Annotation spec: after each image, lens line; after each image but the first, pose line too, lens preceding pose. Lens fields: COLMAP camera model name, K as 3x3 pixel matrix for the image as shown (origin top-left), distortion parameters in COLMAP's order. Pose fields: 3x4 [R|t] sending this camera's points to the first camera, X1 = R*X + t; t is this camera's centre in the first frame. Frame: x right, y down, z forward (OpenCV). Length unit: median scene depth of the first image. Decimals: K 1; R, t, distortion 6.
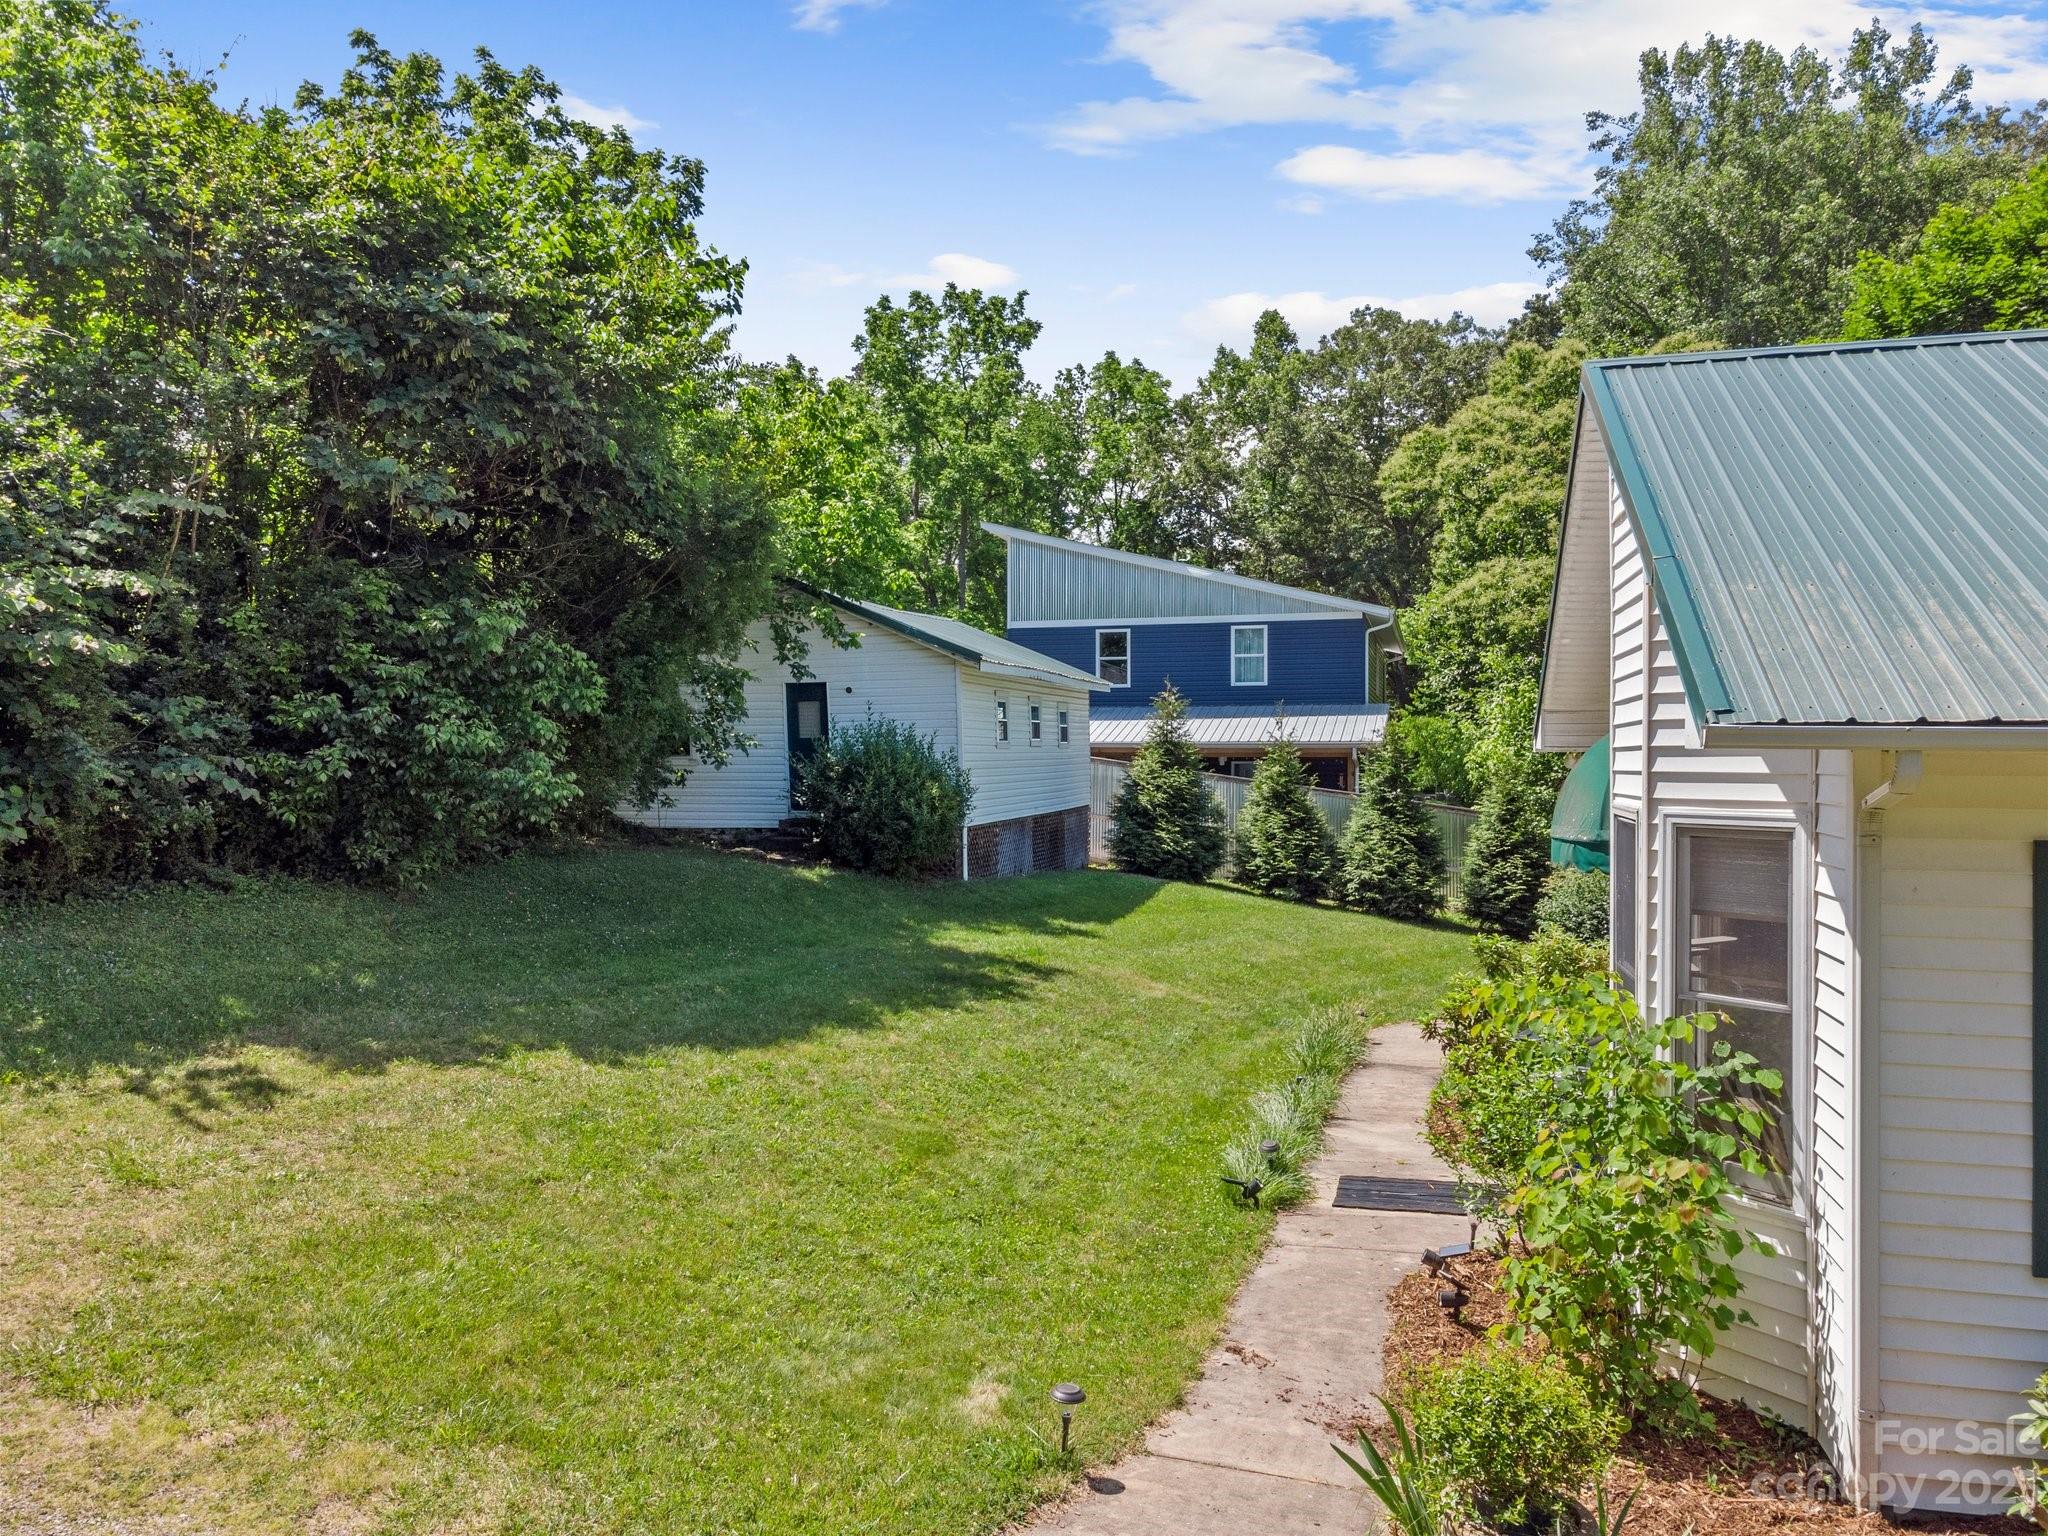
lens RADIAL K [[1546.0, 0, 1030.1], [0, 1546.0, 757.8], [0, 0, 1]] dist [0.042933, -0.015167]
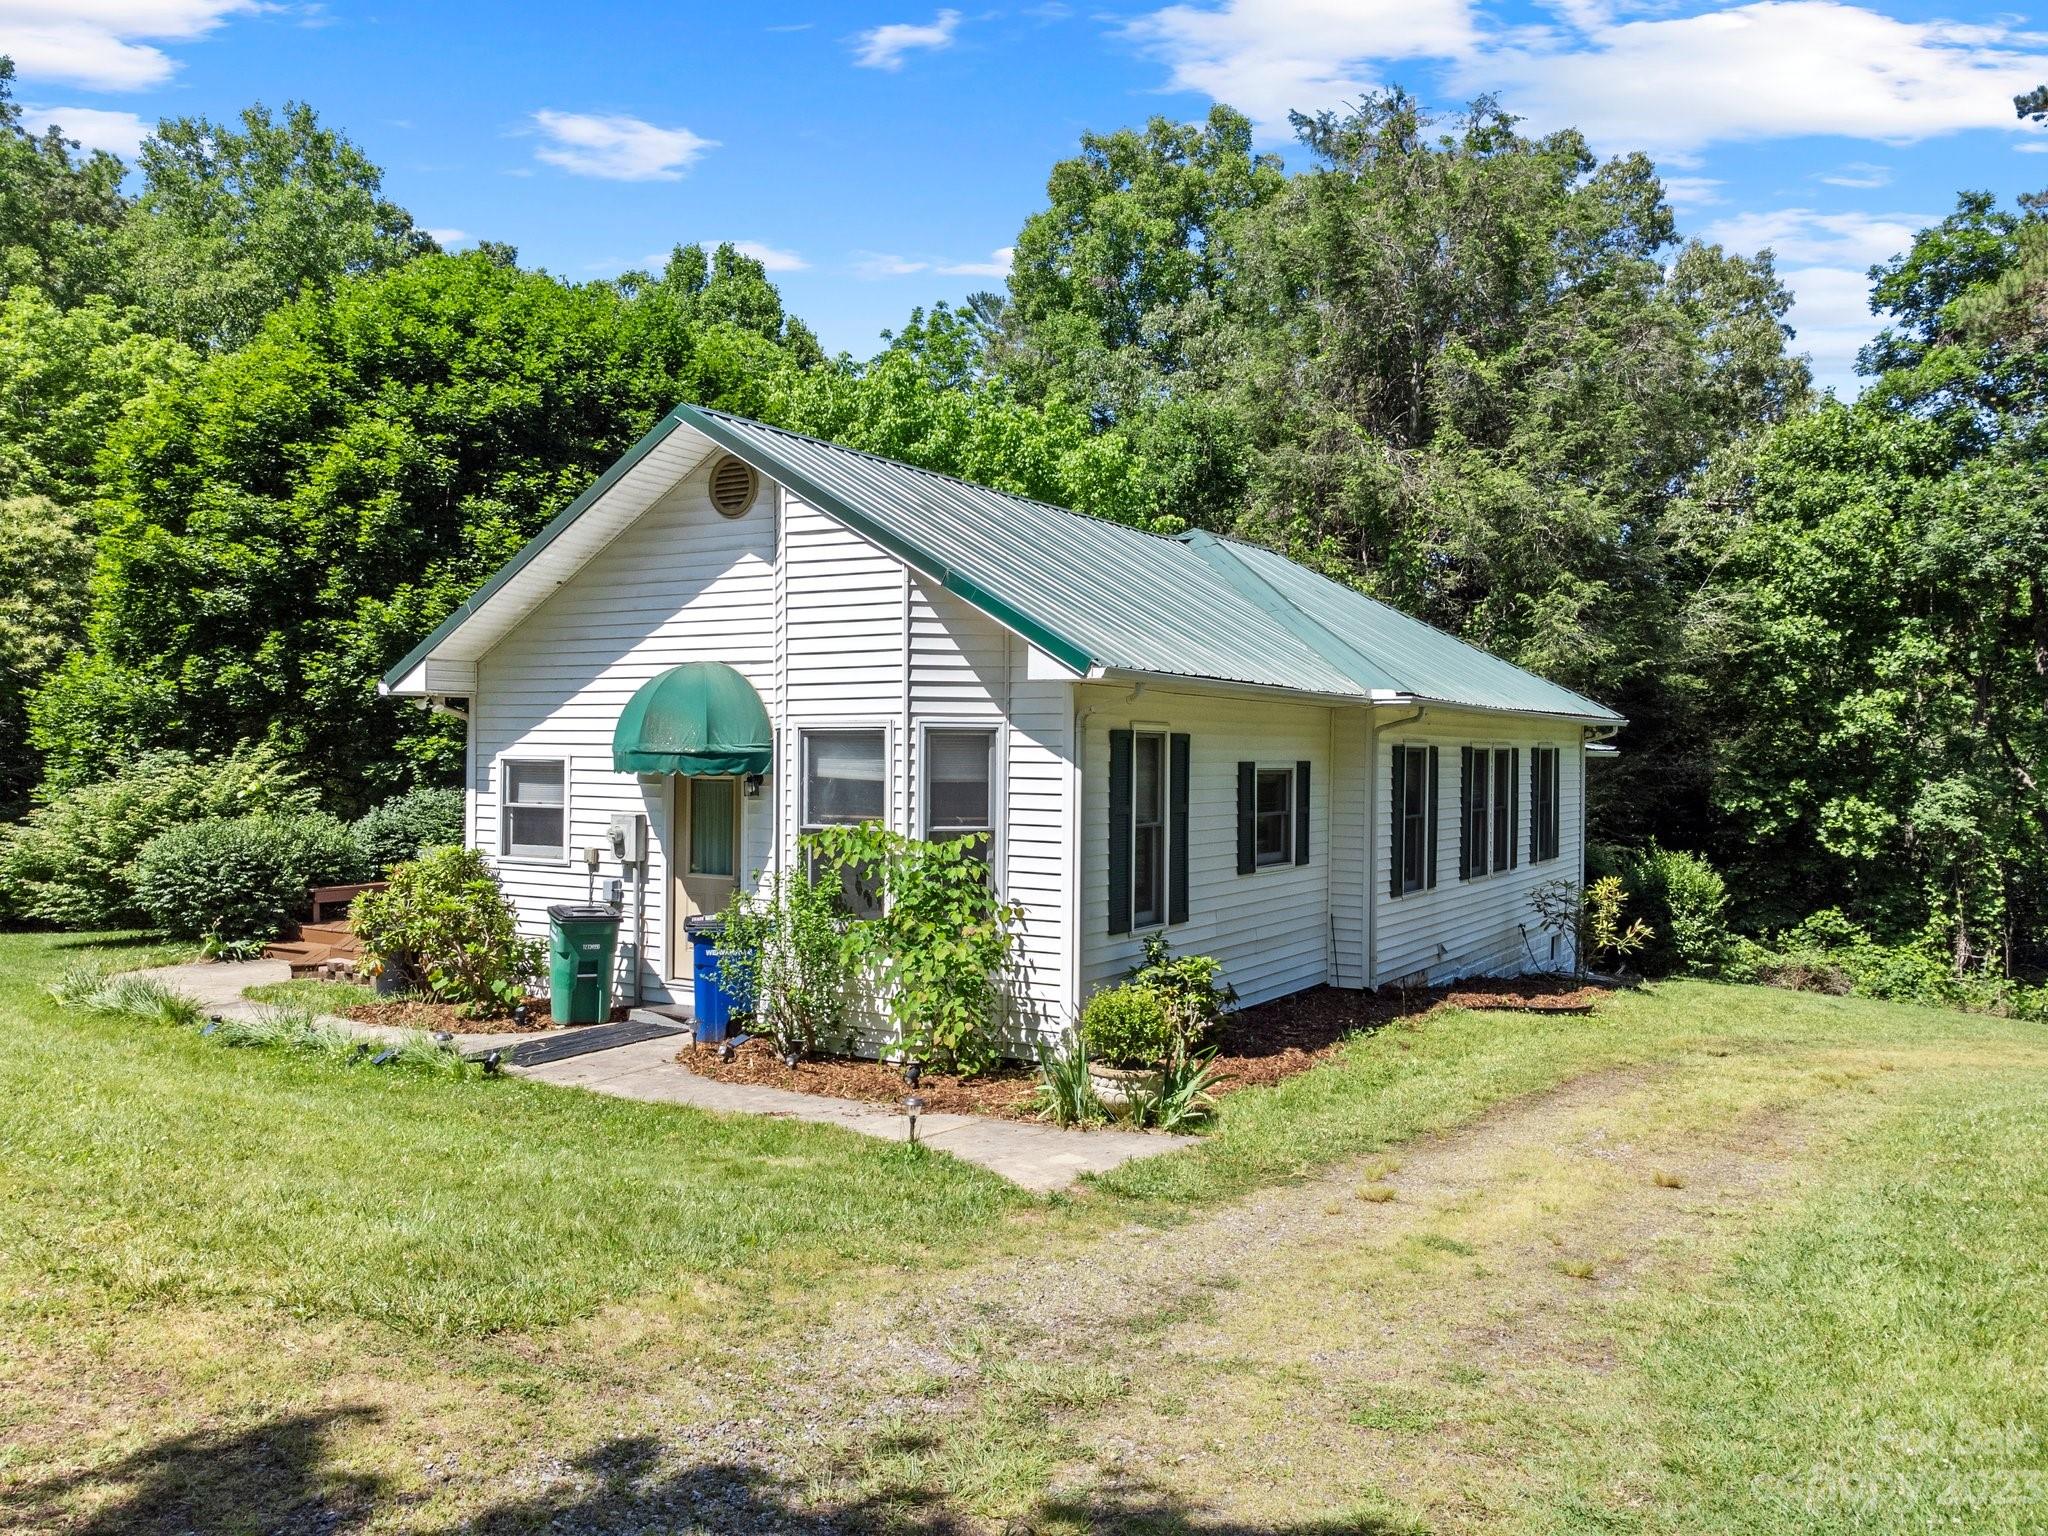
lens RADIAL K [[1546.0, 0, 1014.7], [0, 1546.0, 767.4], [0, 0, 1]] dist [0.042933, -0.015167]
pose [[0.307995, -0.005655, 0.951371, -1.119340], [-0.001724, 0.999977, 0.006502, 0.073875], [-0.951386, -0.003643, 0.307978, 0.396363]]
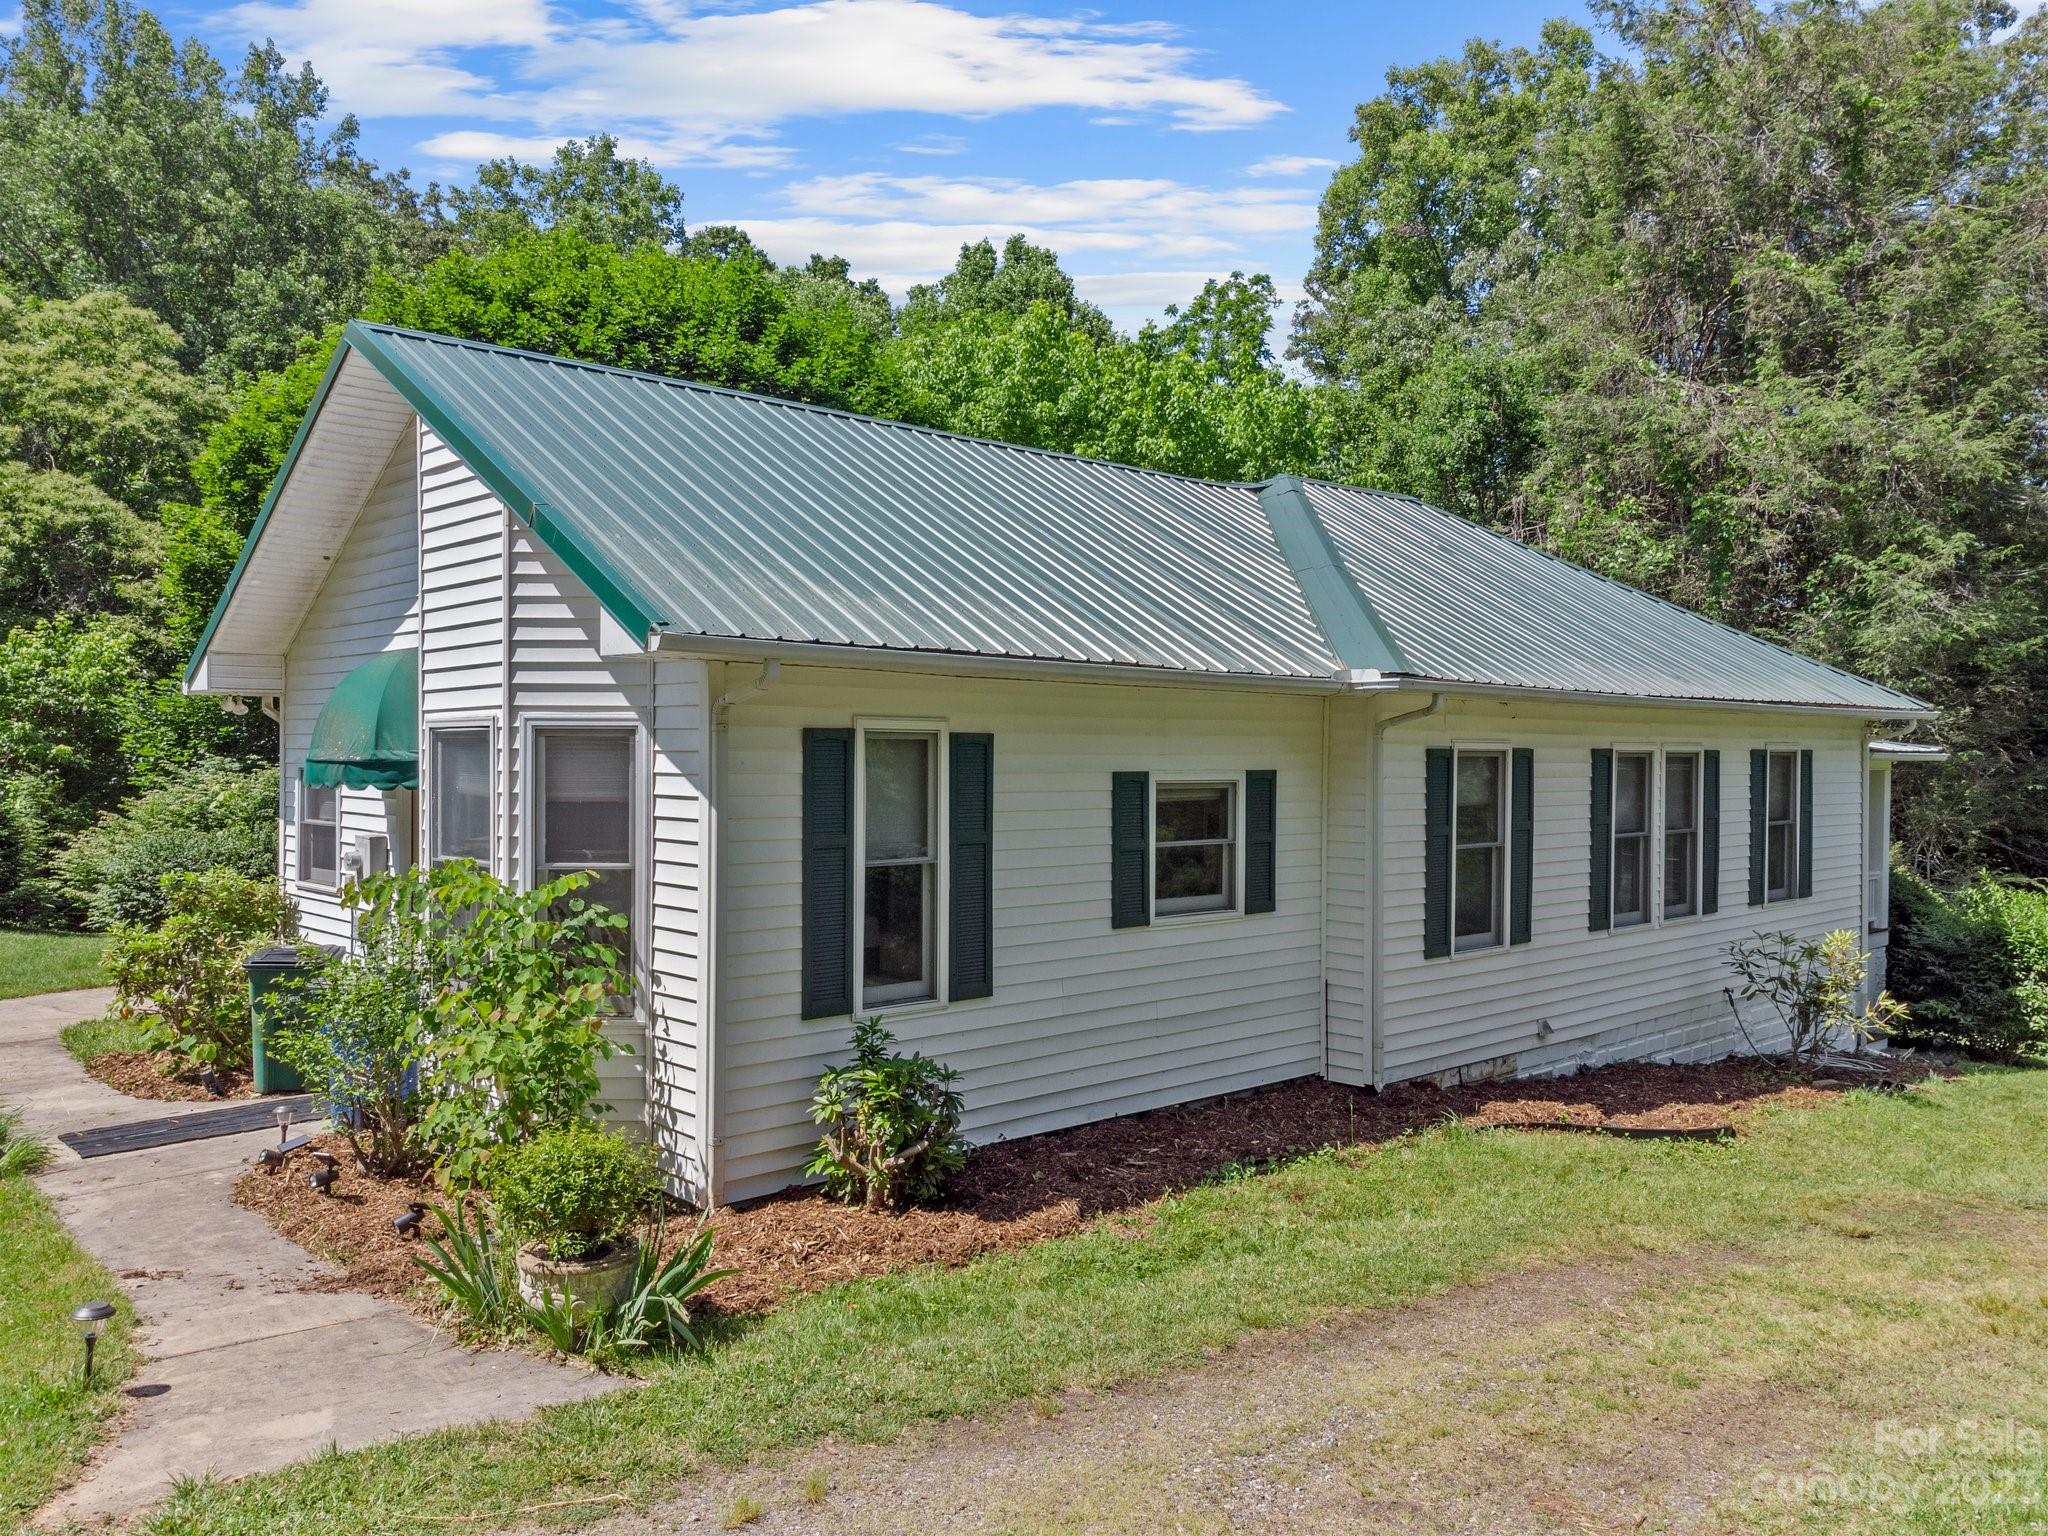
lens RADIAL K [[1546.0, 0, 1017.8], [0, 1546.0, 762.6], [0, 0, 1]] dist [0.042933, -0.015167]
pose [[0.546370, -0.001353, 0.837543, -0.387581], [-0.000426, 0.999998, 0.001894, 0.067681], [-0.837544, -0.001392, 0.546368, 0.025666]]
